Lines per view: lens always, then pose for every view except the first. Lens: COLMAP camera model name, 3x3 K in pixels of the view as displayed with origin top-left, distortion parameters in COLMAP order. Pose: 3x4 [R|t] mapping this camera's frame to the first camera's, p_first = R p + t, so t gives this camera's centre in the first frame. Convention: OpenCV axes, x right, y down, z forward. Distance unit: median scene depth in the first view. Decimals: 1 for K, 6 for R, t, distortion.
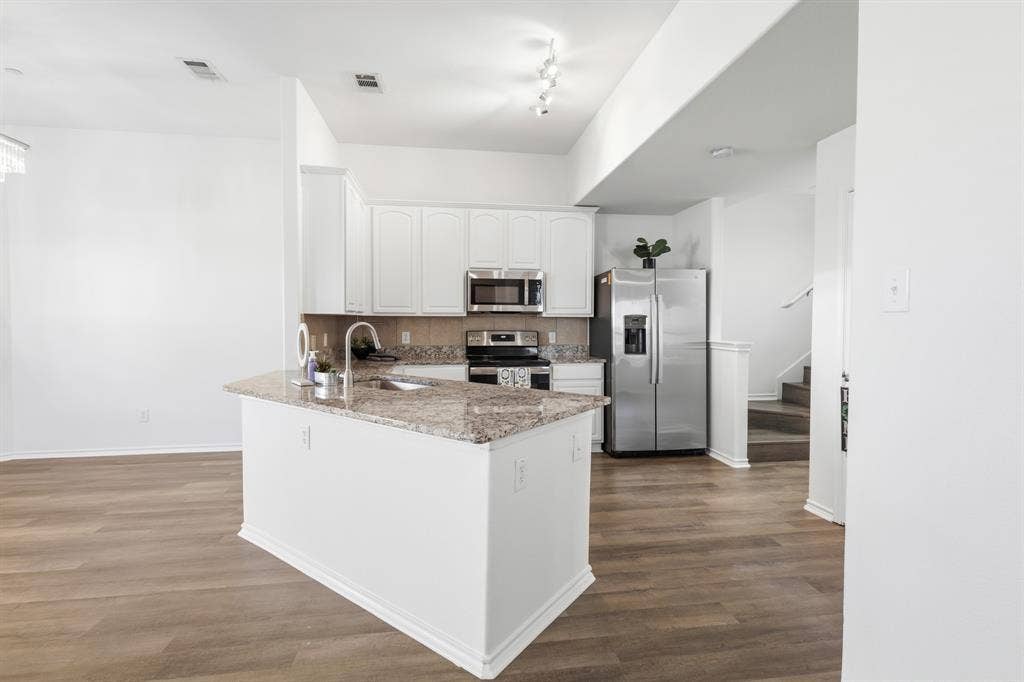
lens RADIAL K [[470.5, 0, 510.3], [0, 470.5, 337.9], [0, 0, 1]] dist [0.007933, -0.000572]
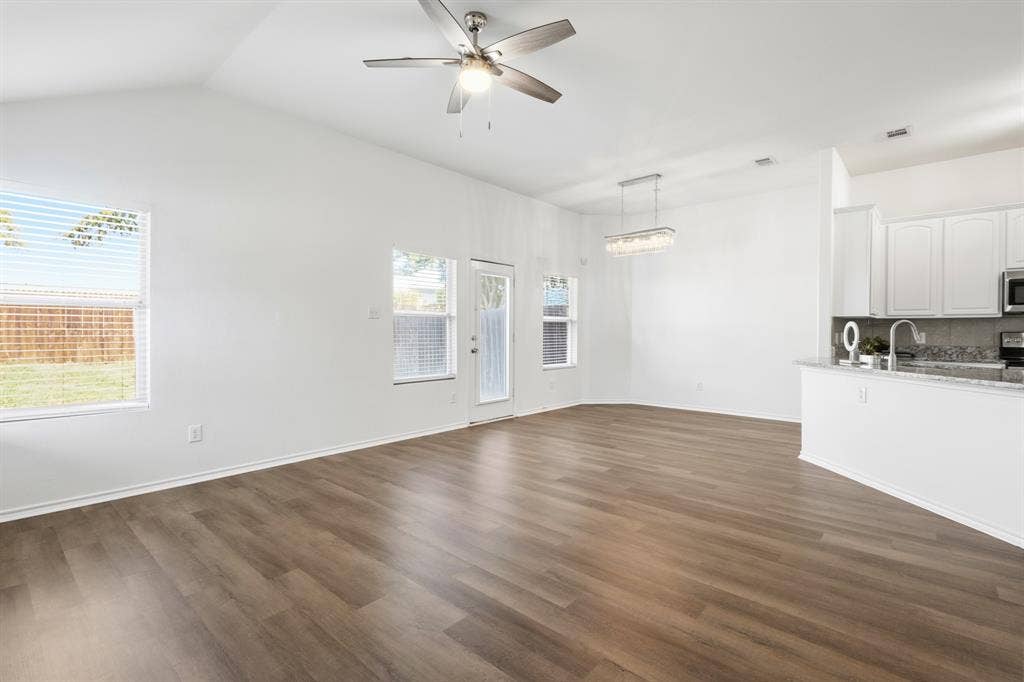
lens RADIAL K [[470.5, 0, 517.8], [0, 470.5, 334.7], [0, 0, 1]] dist [0.007933, -0.000572]
pose [[0.652387, 0.006876, -0.757855, -0.000365], [-0.027169, 0.999528, -0.014320, 0.034617], [0.757399, 0.029933, 0.652266, -0.446335]]
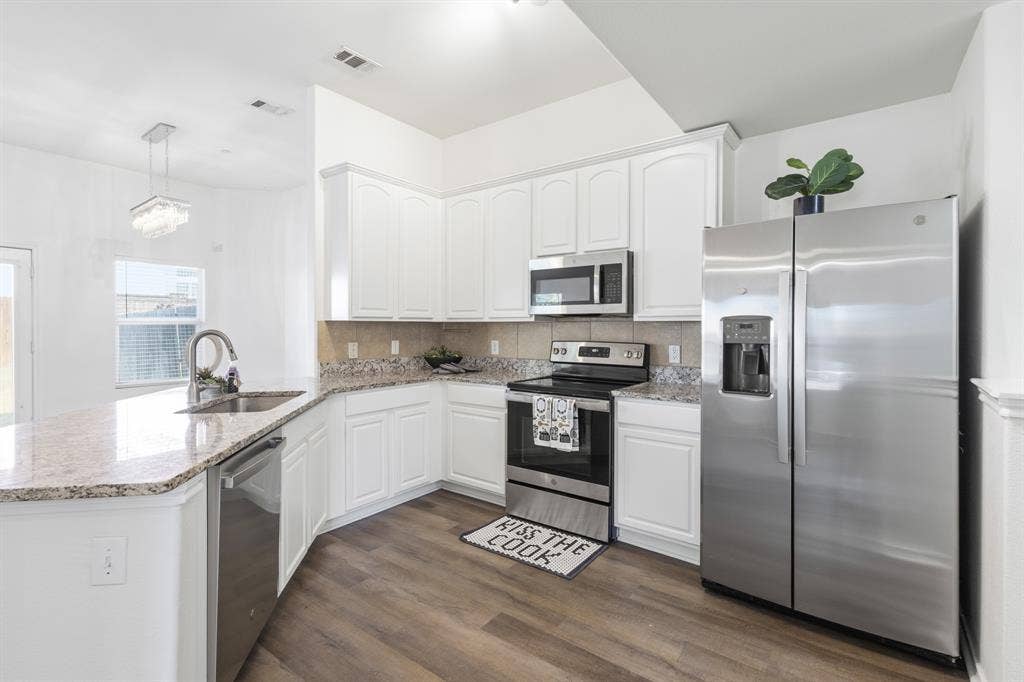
lens RADIAL K [[470.5, 0, 513.6], [0, 470.5, 333.4], [0, 0, 1]] dist [0.007933, -0.000572]
pose [[0.713483, 0.007604, -0.700632, 0.415637], [-0.024071, 0.999617, -0.013663, -0.016214], [0.700259, 0.026614, 0.713392, 0.449925]]
